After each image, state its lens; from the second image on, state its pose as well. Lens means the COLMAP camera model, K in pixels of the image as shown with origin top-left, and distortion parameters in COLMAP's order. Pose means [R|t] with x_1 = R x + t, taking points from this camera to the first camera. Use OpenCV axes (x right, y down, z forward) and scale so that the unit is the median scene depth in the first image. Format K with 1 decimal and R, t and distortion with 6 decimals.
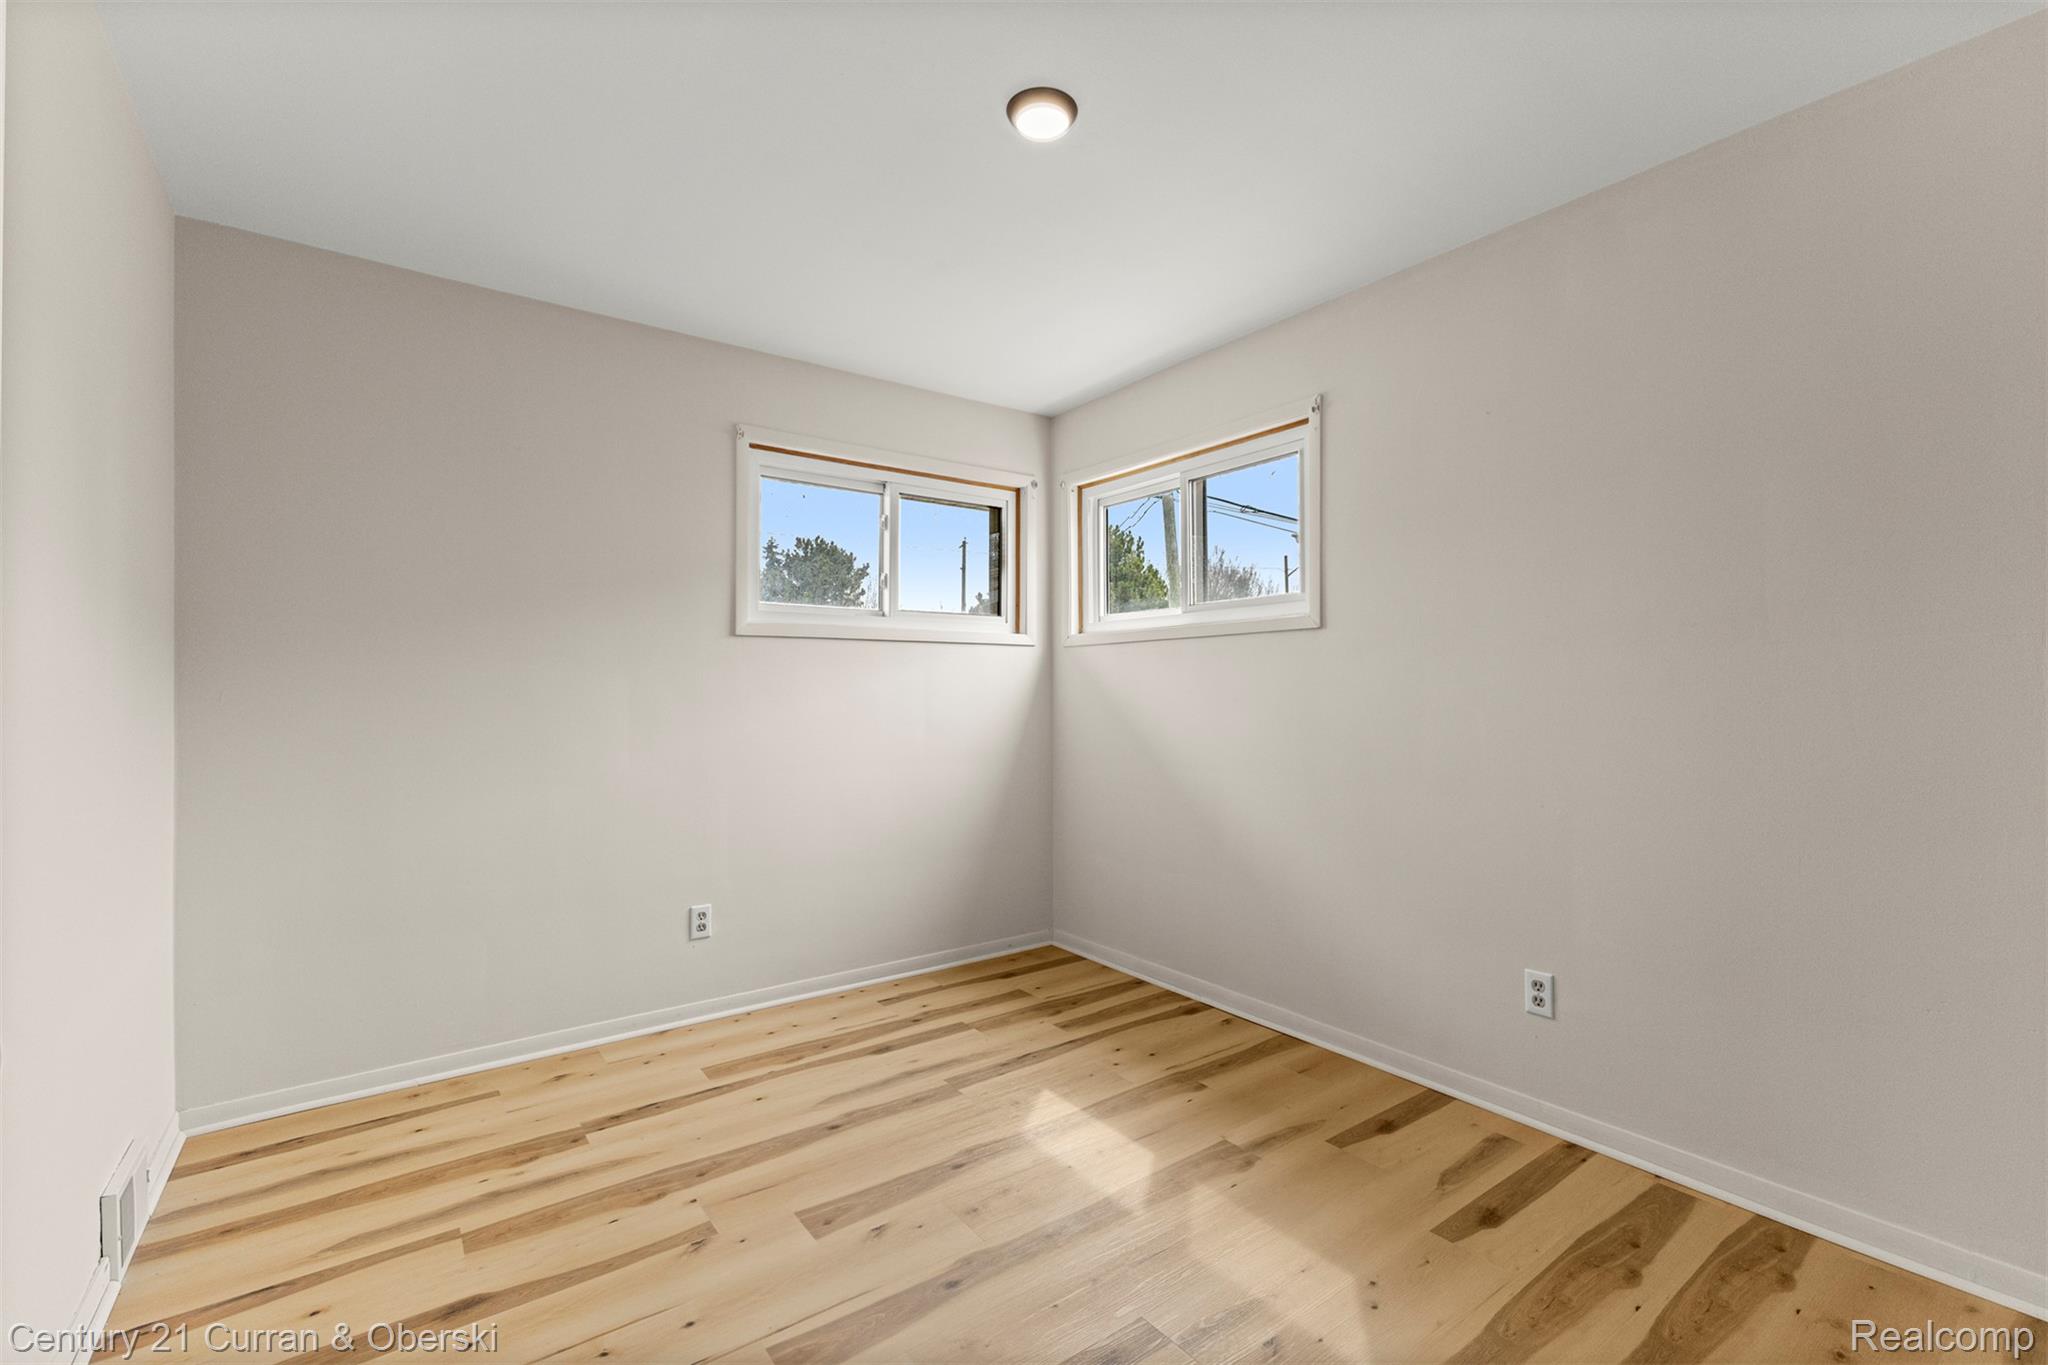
lens RADIAL K [[883.1, 0, 1020.5], [0, 883.1, 674.7], [0, 0, 1]] dist [0.001489, 0.000096]
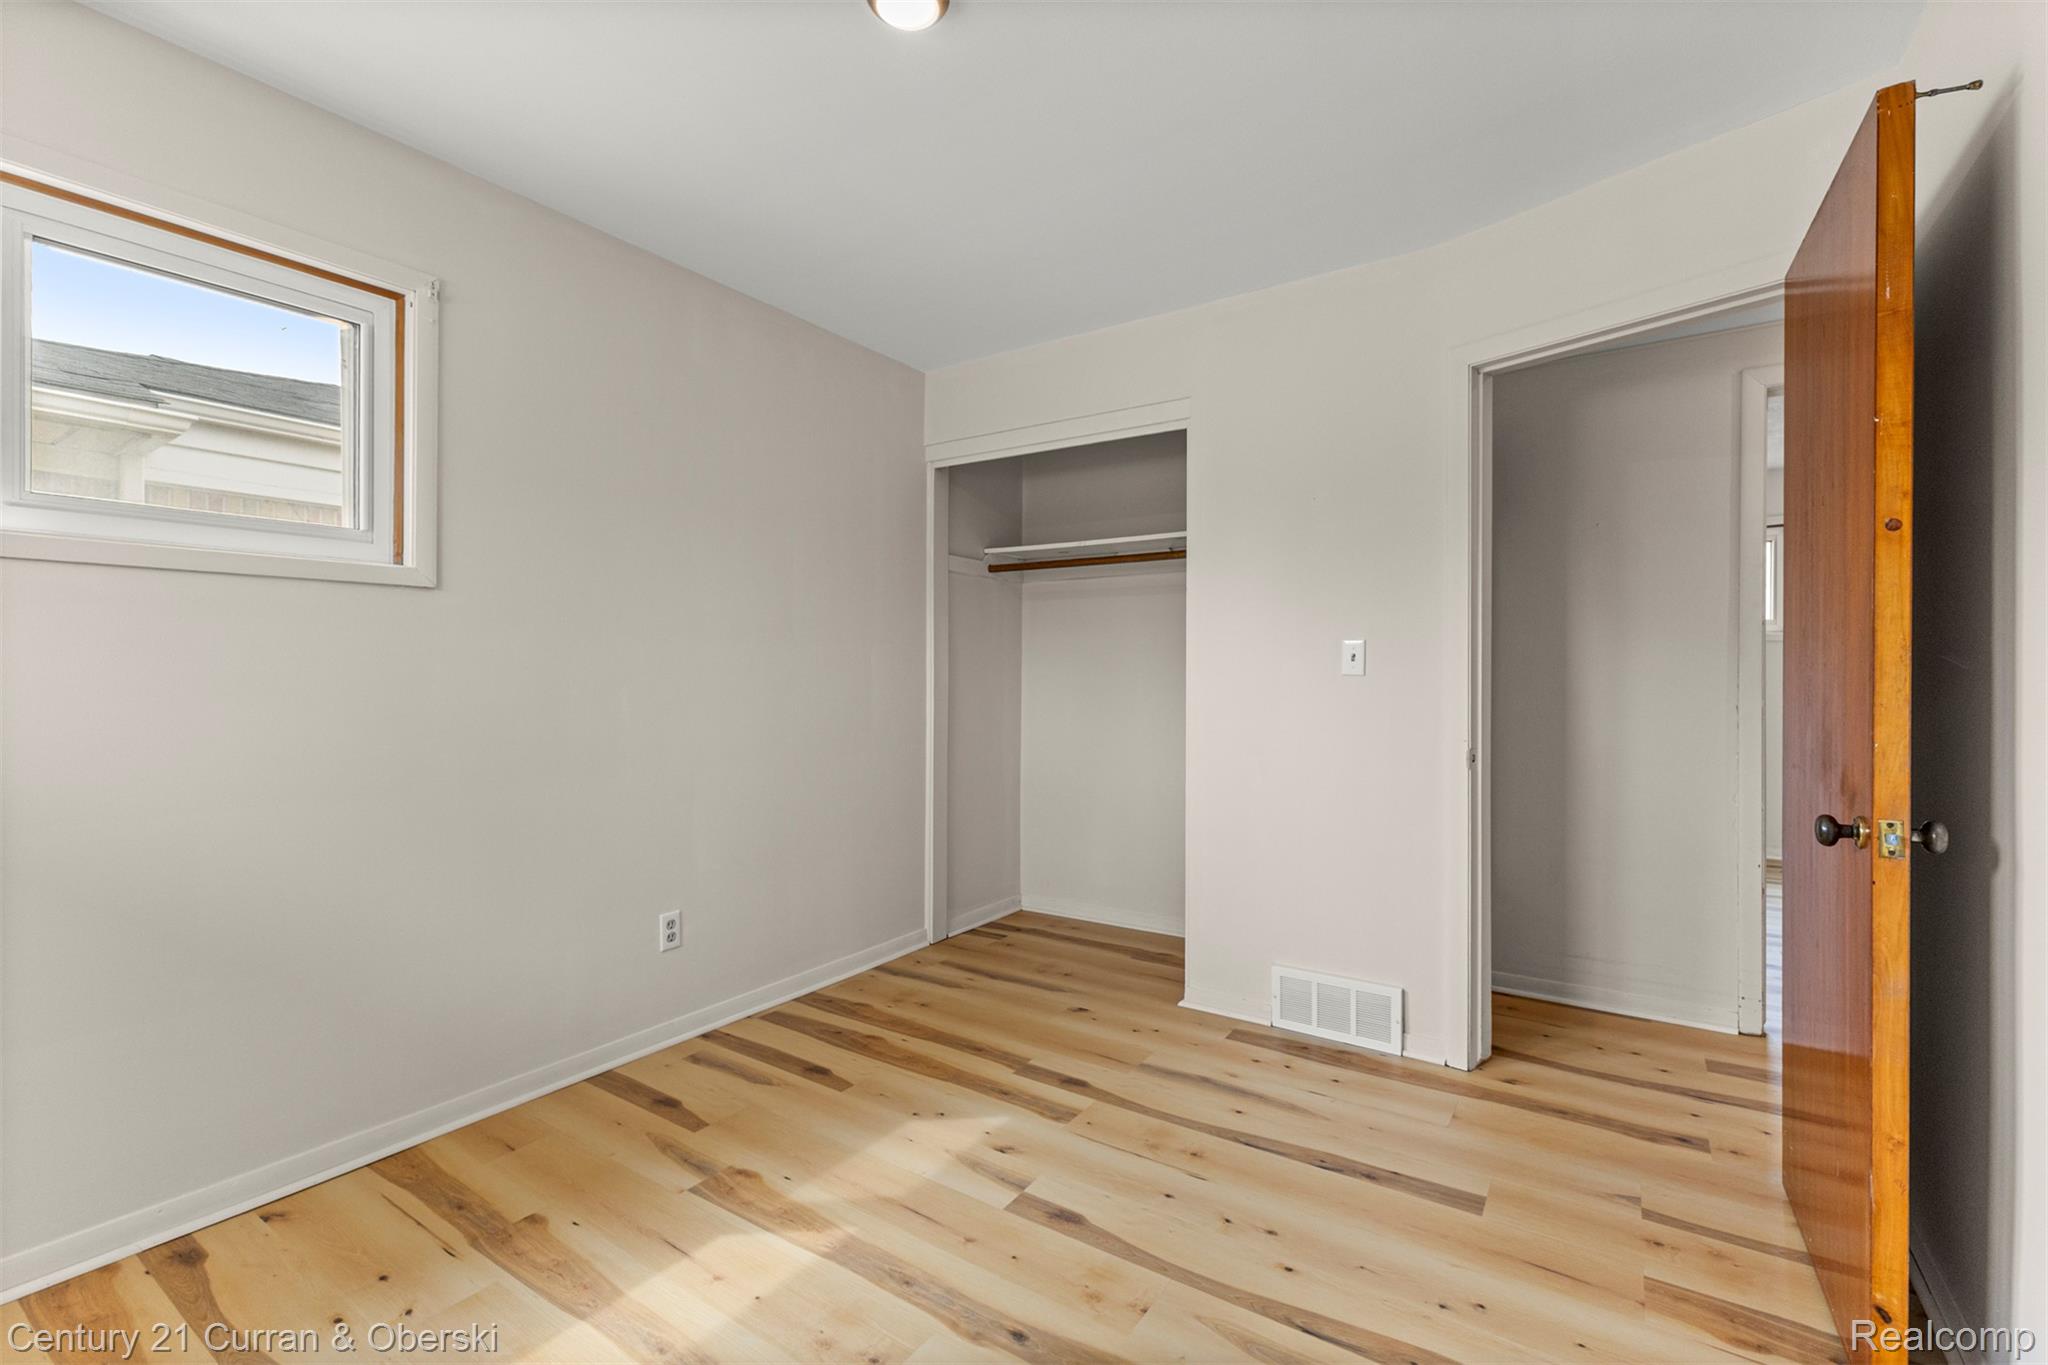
lens RADIAL K [[883.1, 0, 1019.6], [0, 883.1, 686.8], [0, 0, 1]] dist [0.001489, 0.000096]
pose [[-0.337932, -0.006701, 0.941147, -0.673410], [-0.014231, 0.999897, 0.002010, 0.029046], [-0.941063, -0.012715, -0.337992, 0.971787]]
